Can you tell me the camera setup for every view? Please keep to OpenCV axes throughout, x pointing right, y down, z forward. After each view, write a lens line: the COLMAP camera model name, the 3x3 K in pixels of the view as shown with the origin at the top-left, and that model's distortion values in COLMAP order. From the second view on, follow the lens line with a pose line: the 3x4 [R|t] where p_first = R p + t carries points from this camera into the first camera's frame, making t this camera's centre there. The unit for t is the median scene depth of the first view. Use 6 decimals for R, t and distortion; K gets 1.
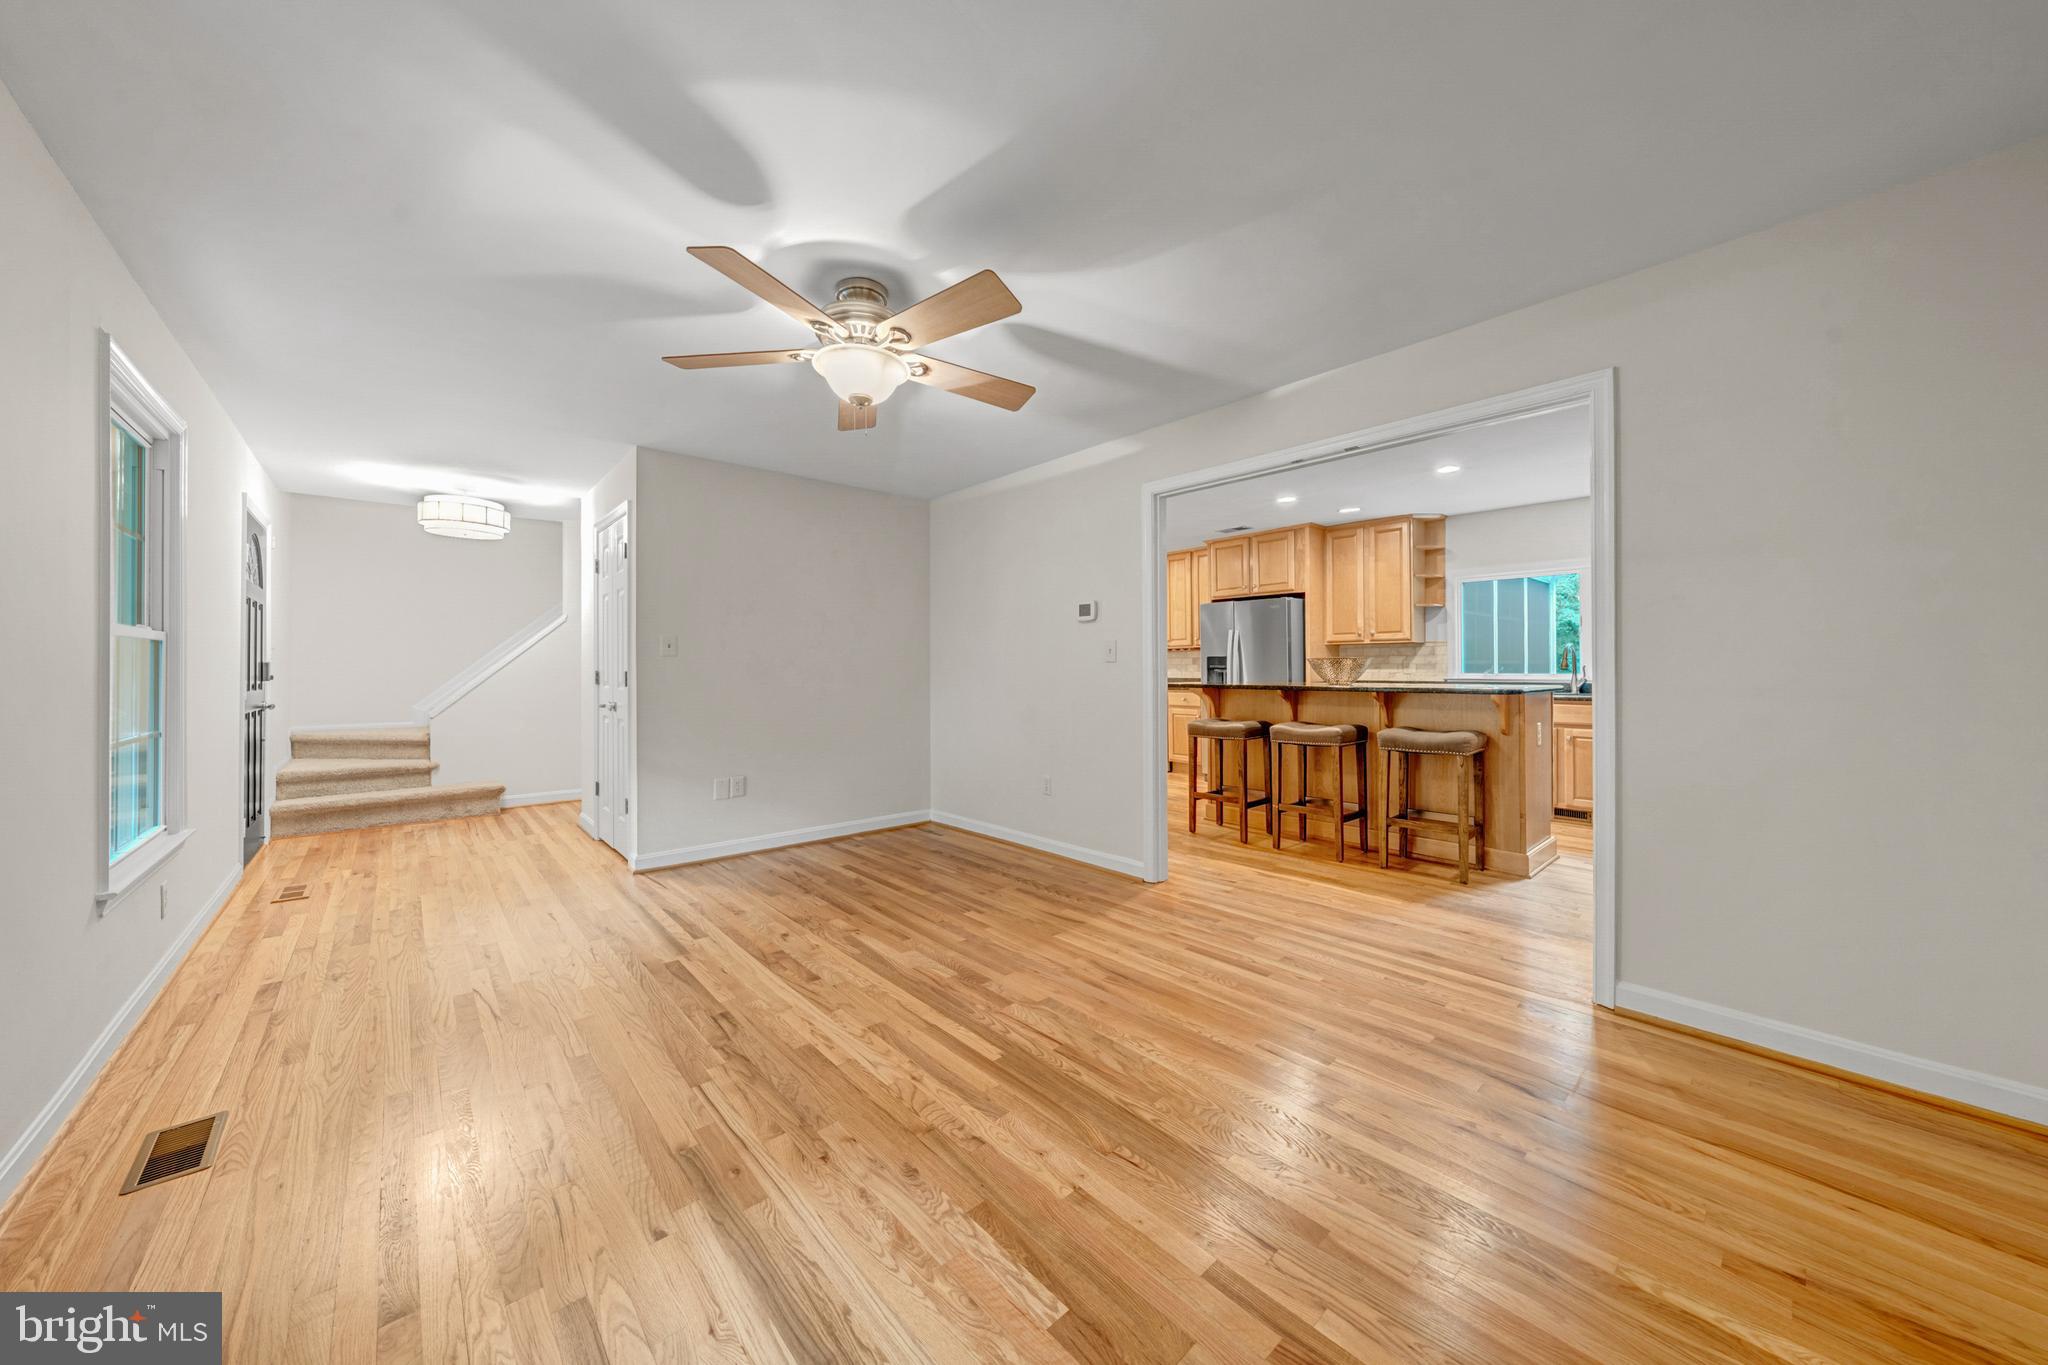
lens RADIAL K [[698.6, 0, 1025.6], [0, 698.6, 664.5], [0, 0, 1]] dist [0.001329, -0.000016]
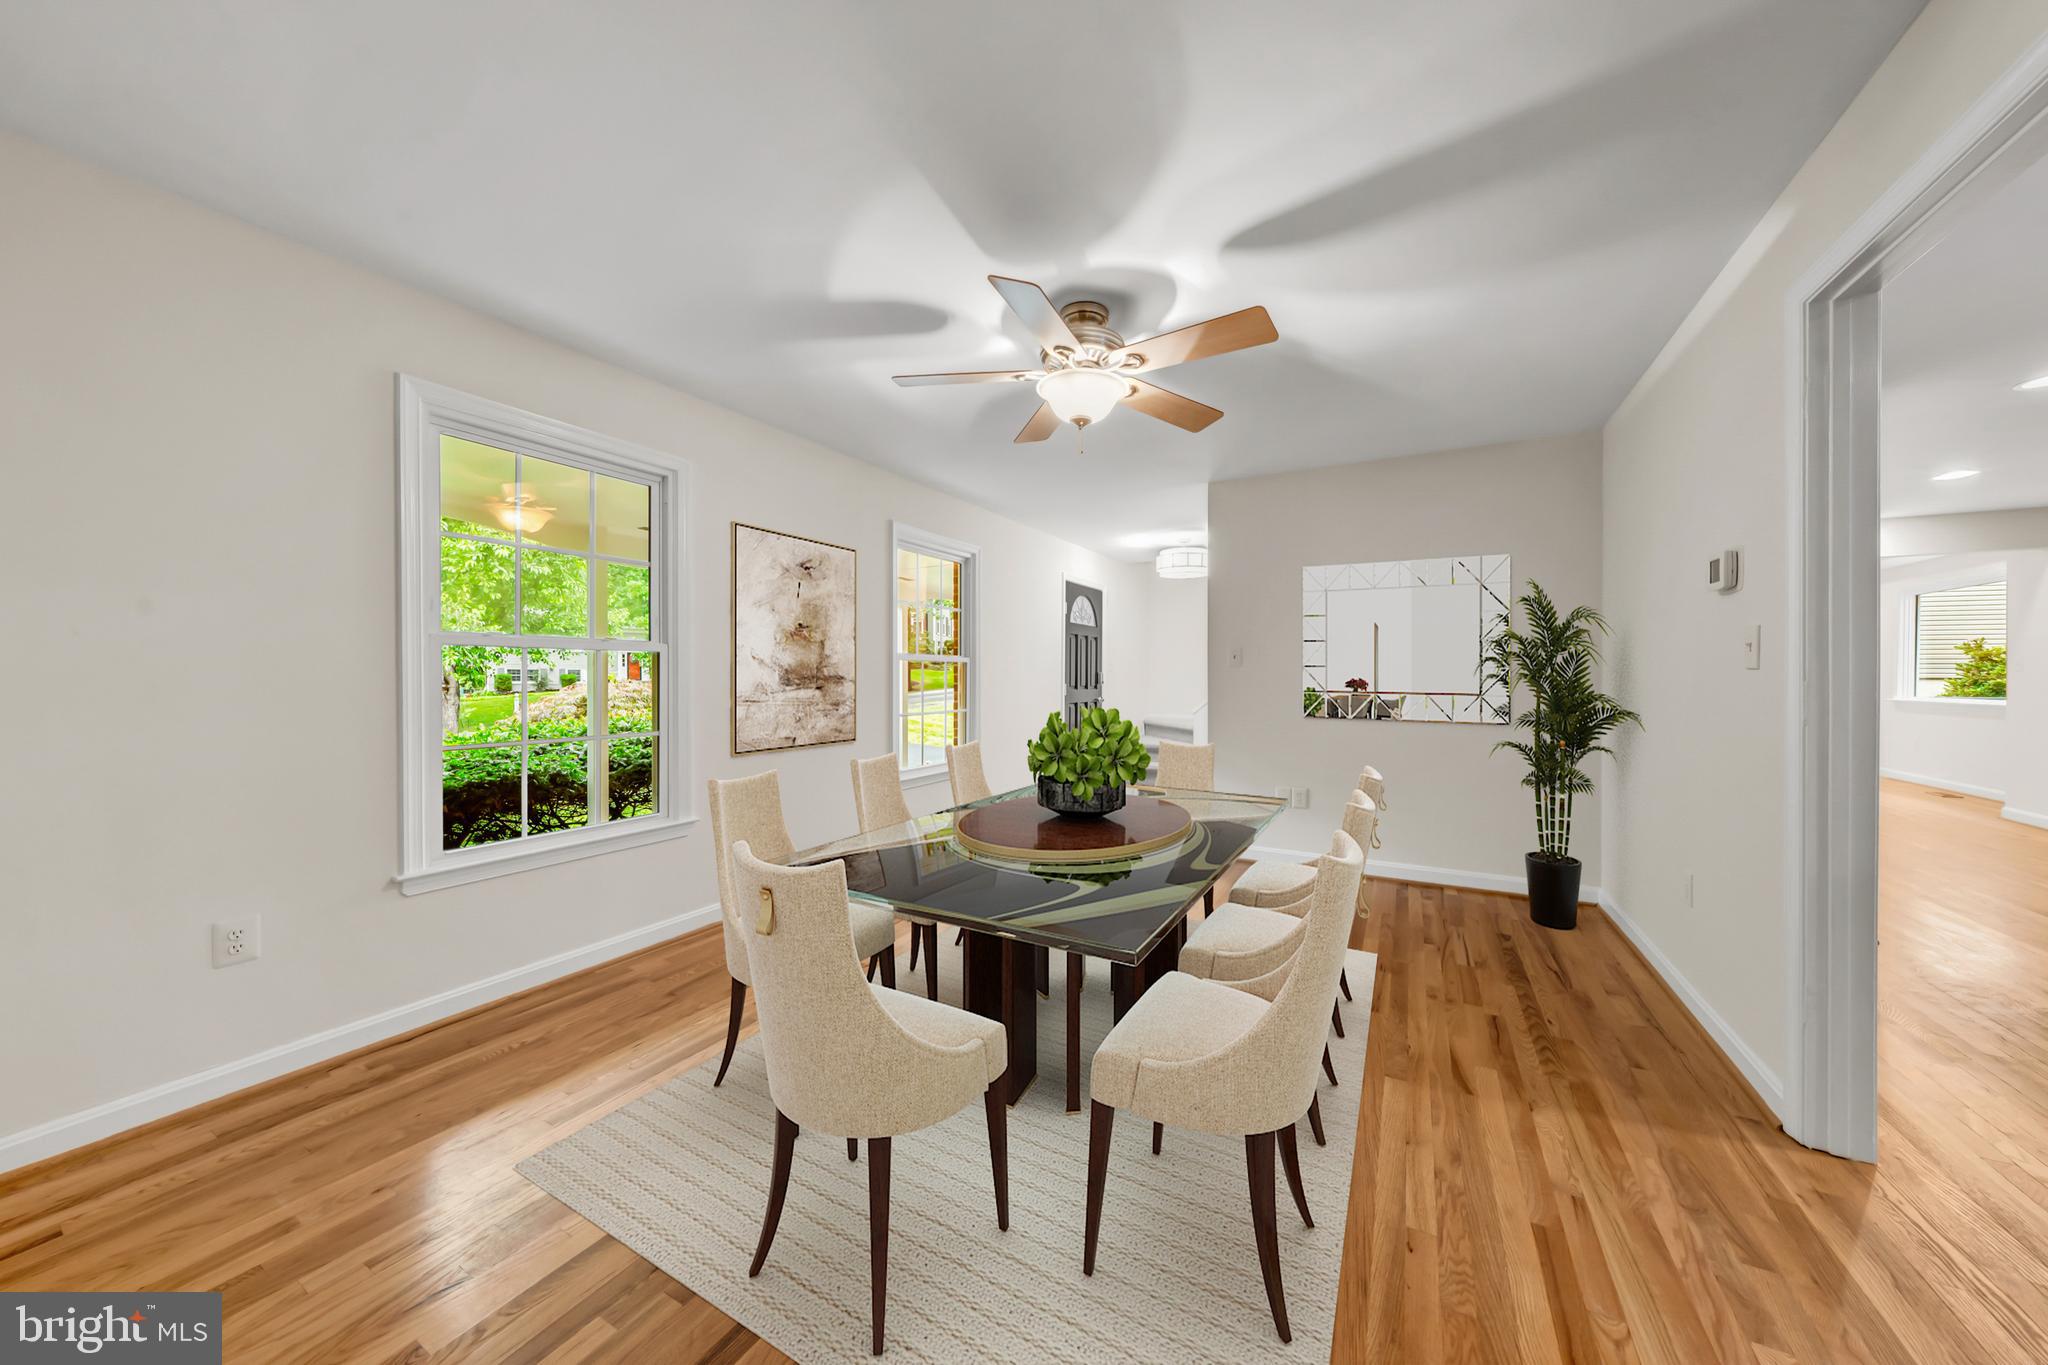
lens RADIAL K [[698.6, 0, 1019.8], [0, 698.6, 682.6], [0, 0, 1]] dist [0.001329, -0.000016]
pose [[0.320157, 0.011023, -0.947300, 0.479322], [0.004808, 0.999901, 0.013261, -0.002656], [0.947352, -0.008800, 0.320072, 0.384256]]
